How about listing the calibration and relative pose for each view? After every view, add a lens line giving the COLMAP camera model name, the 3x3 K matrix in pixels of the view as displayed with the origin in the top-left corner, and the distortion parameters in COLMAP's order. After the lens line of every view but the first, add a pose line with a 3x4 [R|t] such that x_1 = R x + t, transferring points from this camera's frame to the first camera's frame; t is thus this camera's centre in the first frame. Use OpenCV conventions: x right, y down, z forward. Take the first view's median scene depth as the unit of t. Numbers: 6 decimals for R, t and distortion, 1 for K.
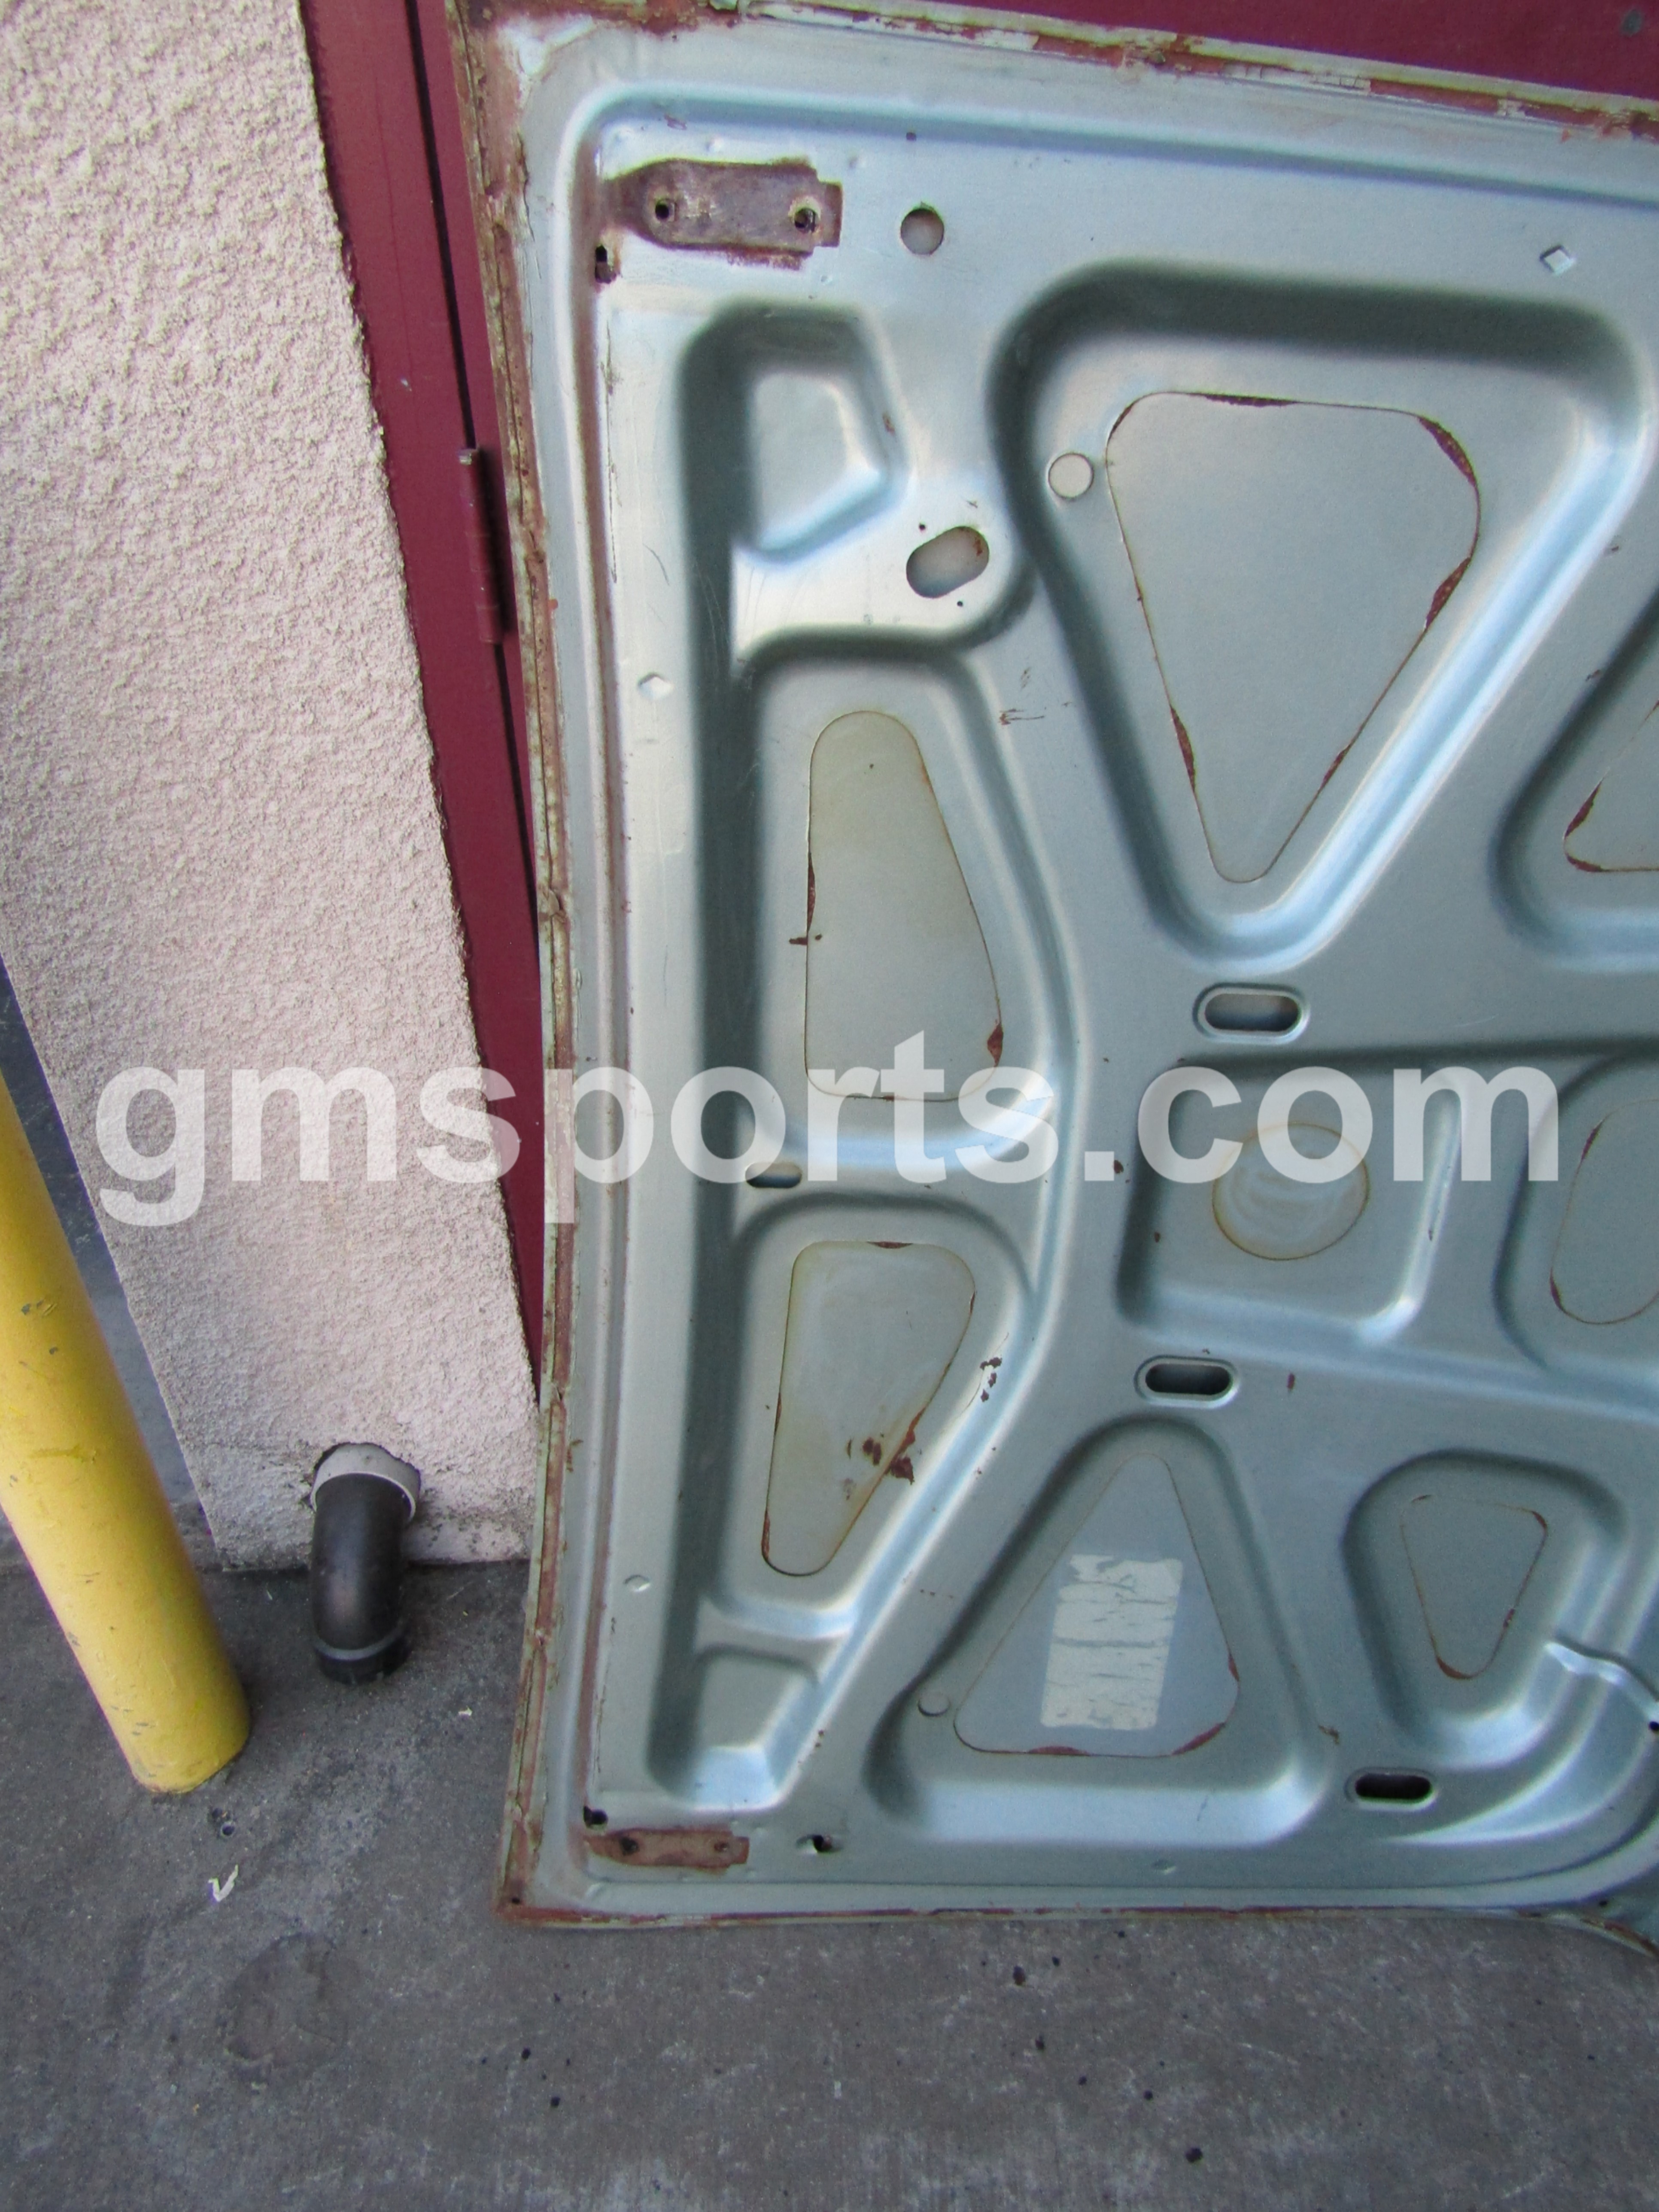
lens RADIAL K [[1587.3, 0, 823.4], [0, 1587.3, 1116.4], [0, 0, 1]] dist [-0.010382, 0.012184]
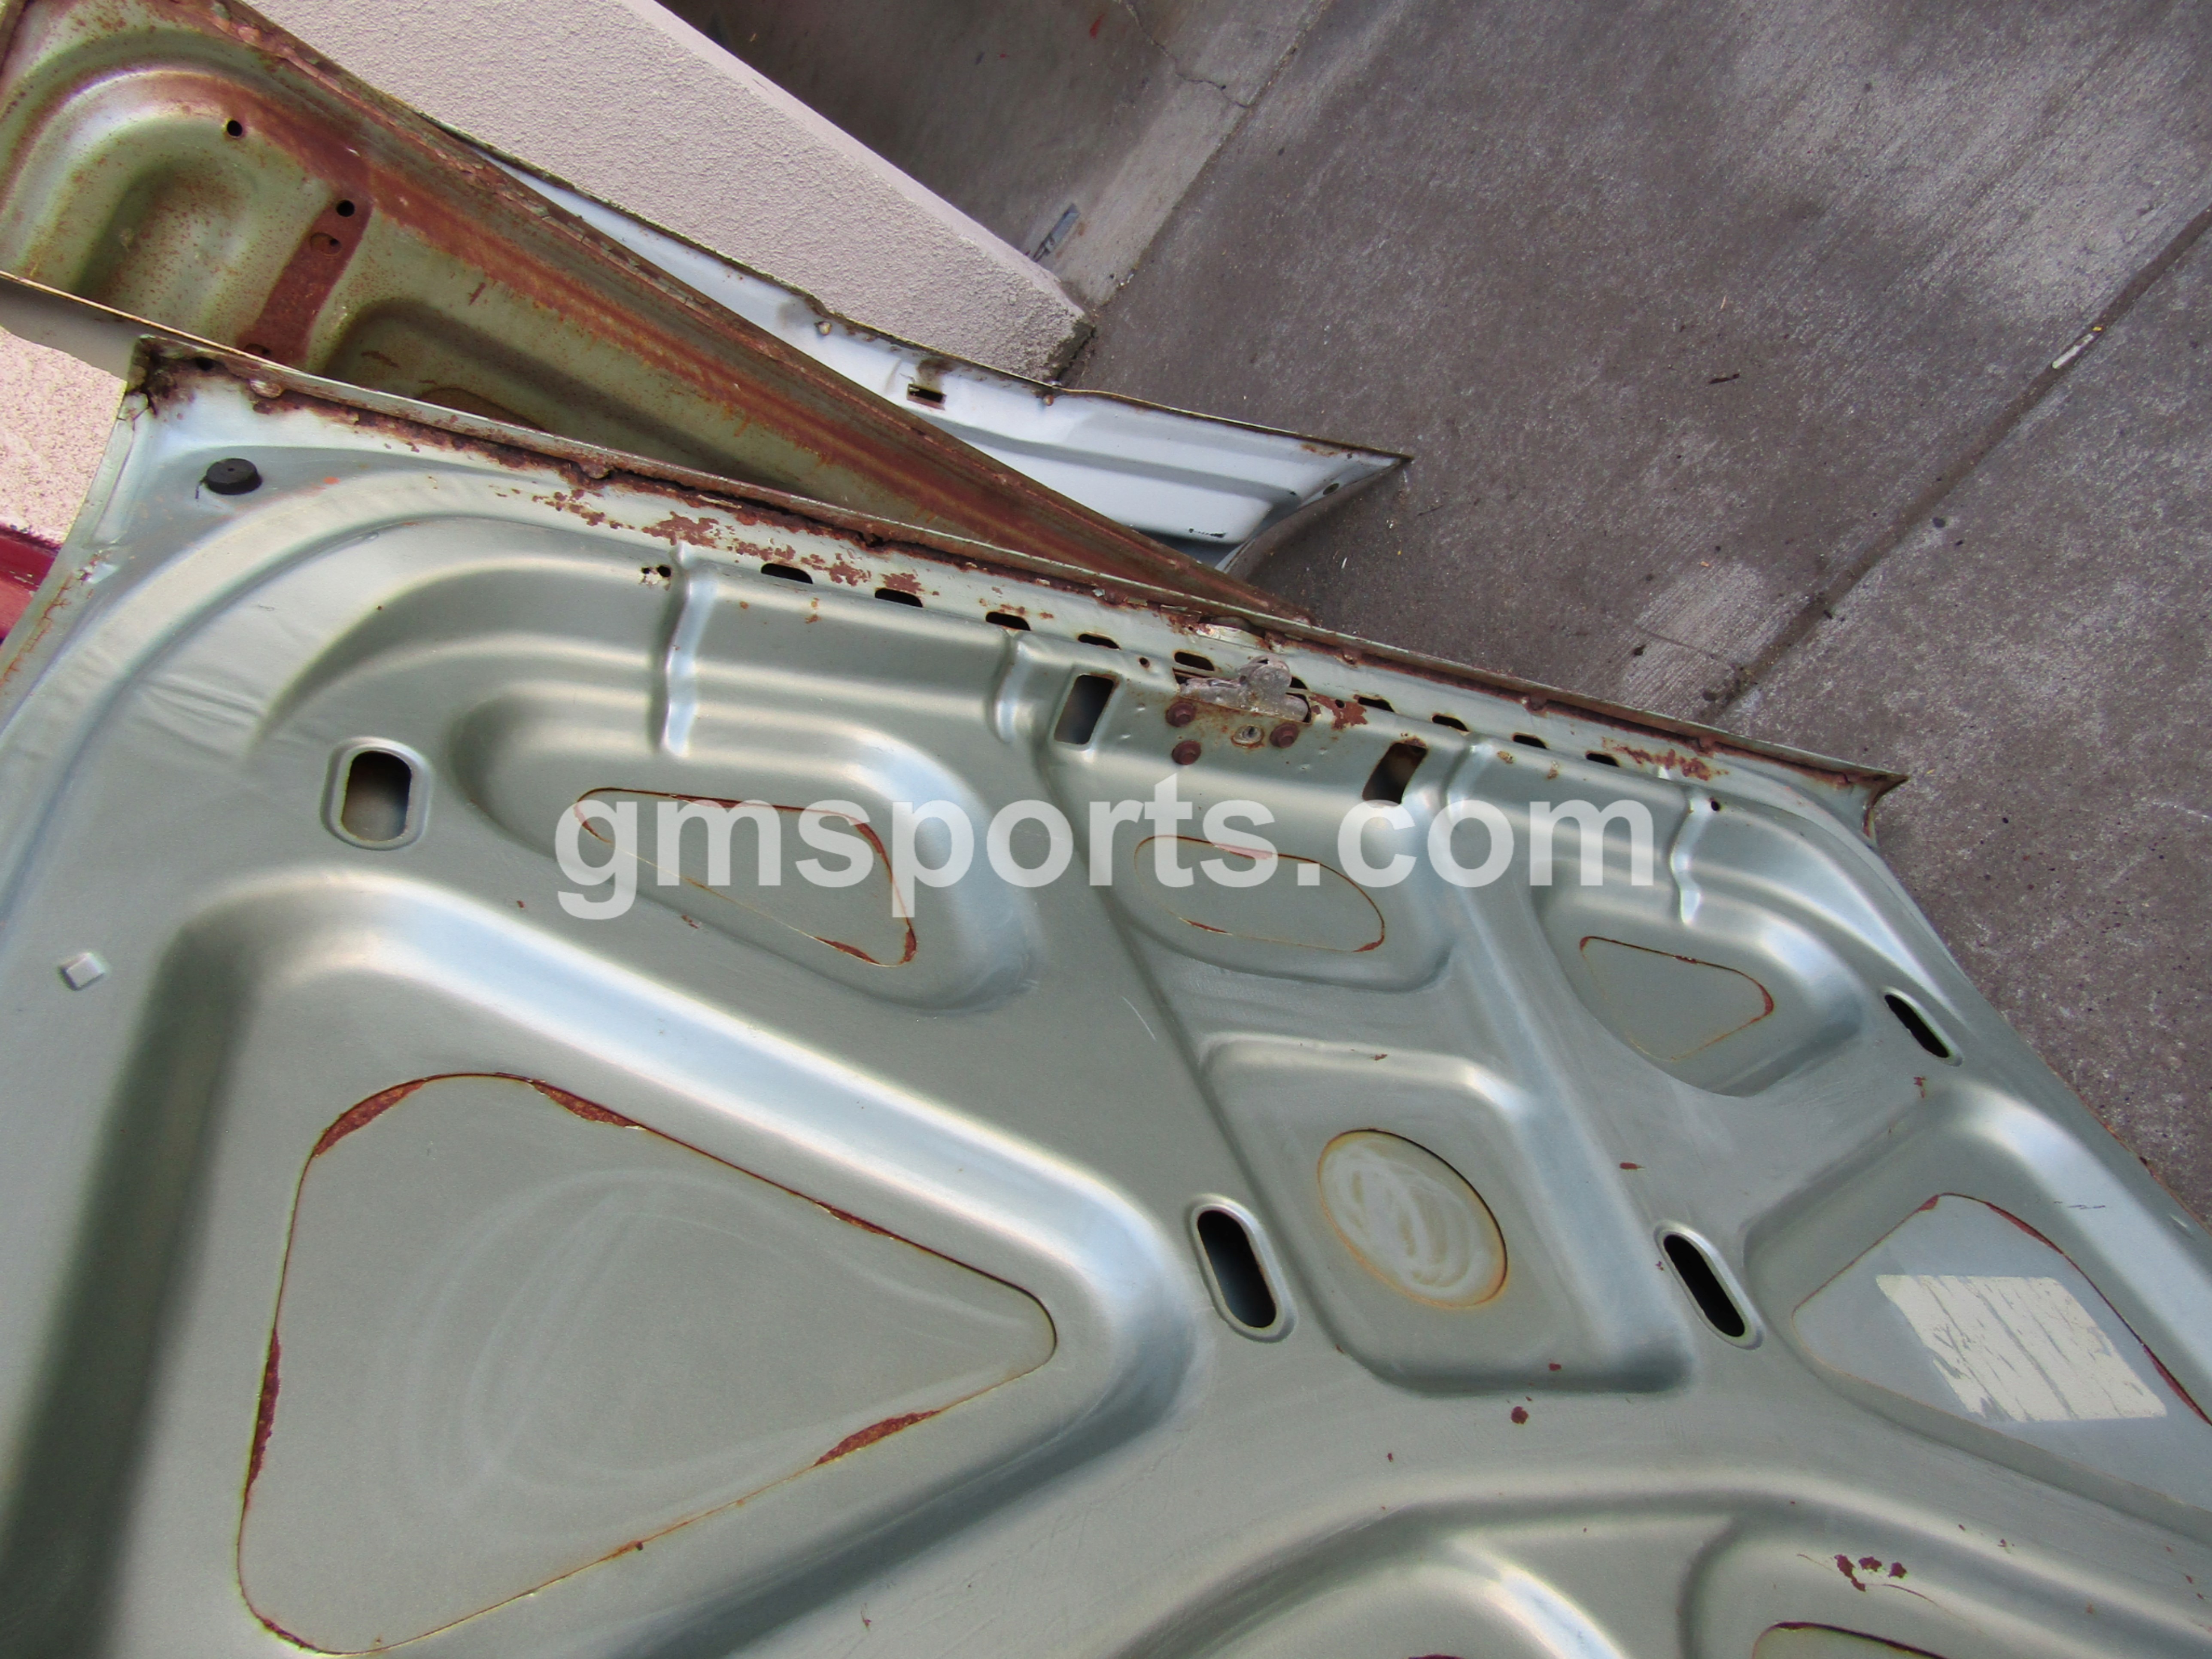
lens RADIAL K [[1587.3, 0, 1125.3], [0, 1587.3, 828.8], [0, 0, 1]] dist [-0.010382, 0.012184]
pose [[-0.309198, -0.649065, 0.695062, -0.053639], [0.950518, -0.187717, 0.247544, -0.227720], [-0.030198, 0.737209, 0.674990, 0.408229]]
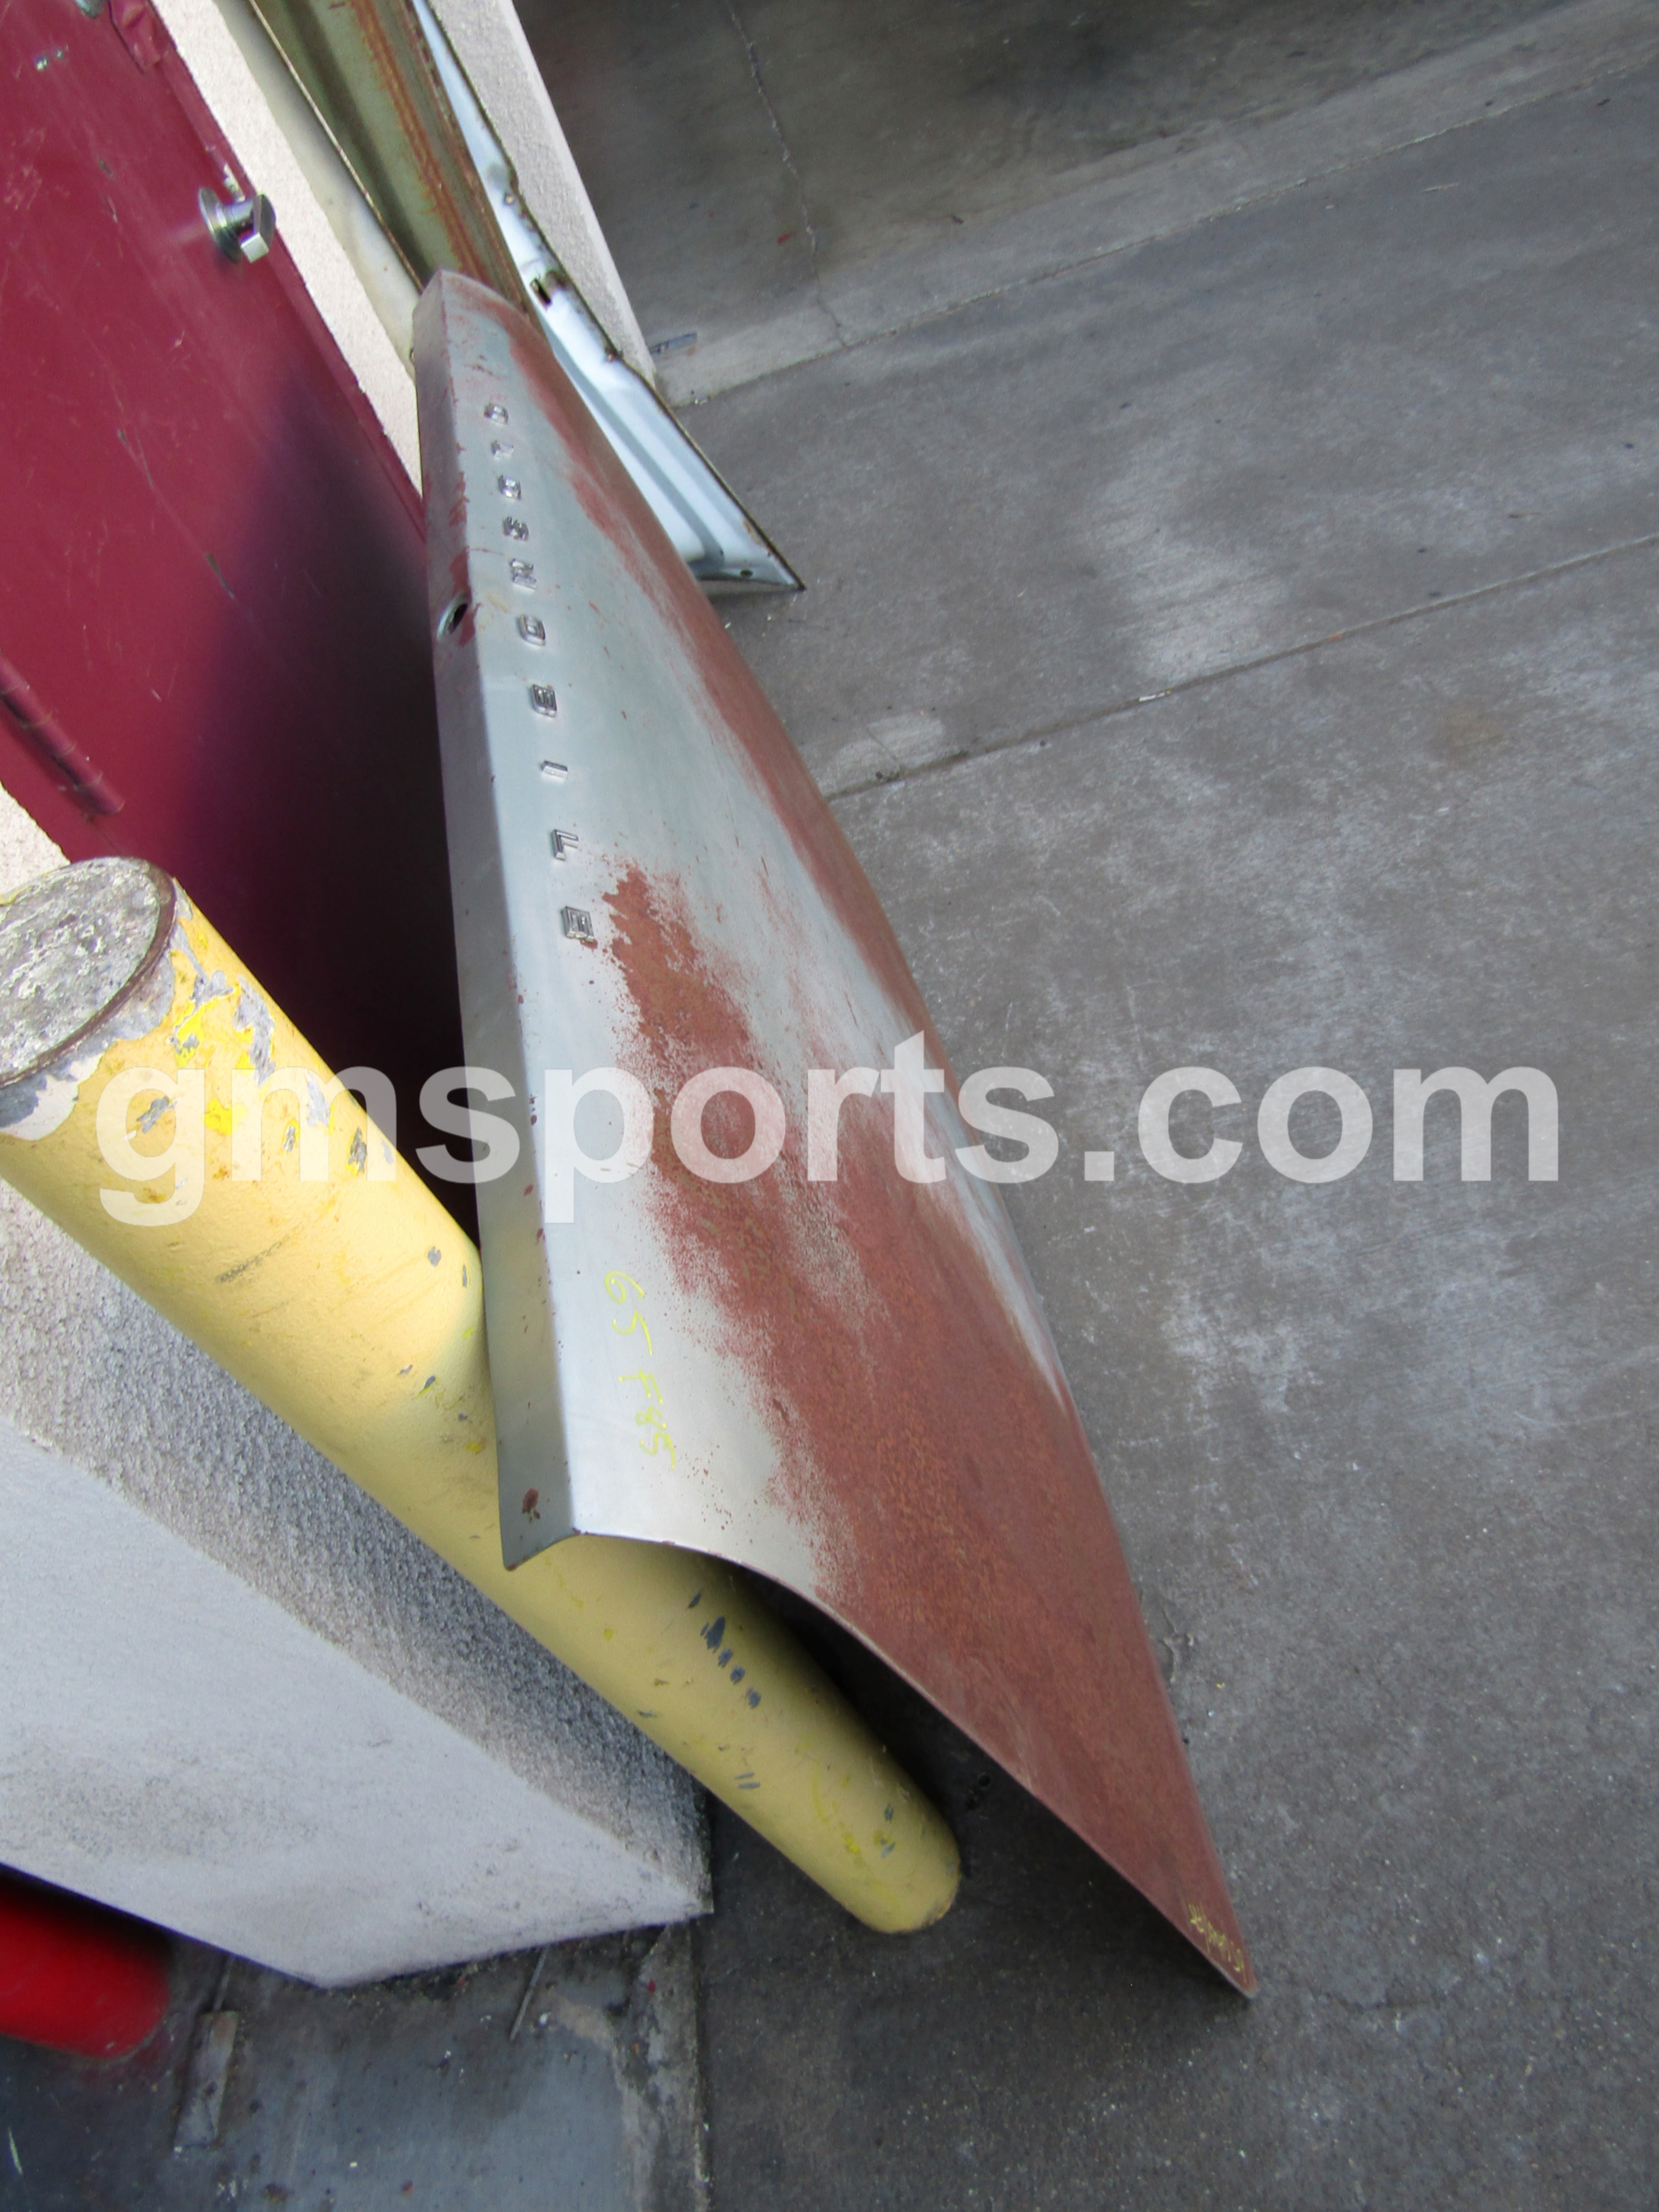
lens RADIAL K [[1587.3, 0, 828.1], [0, 1587.3, 1087.6], [0, 0, 1]] dist [-0.010382, 0.012184]
pose [[-0.102919, -0.739367, 0.665390, -0.946236], [0.809781, 0.326188, 0.487705, -0.349707], [-0.577636, 0.589014, 0.565154, 0.311557]]
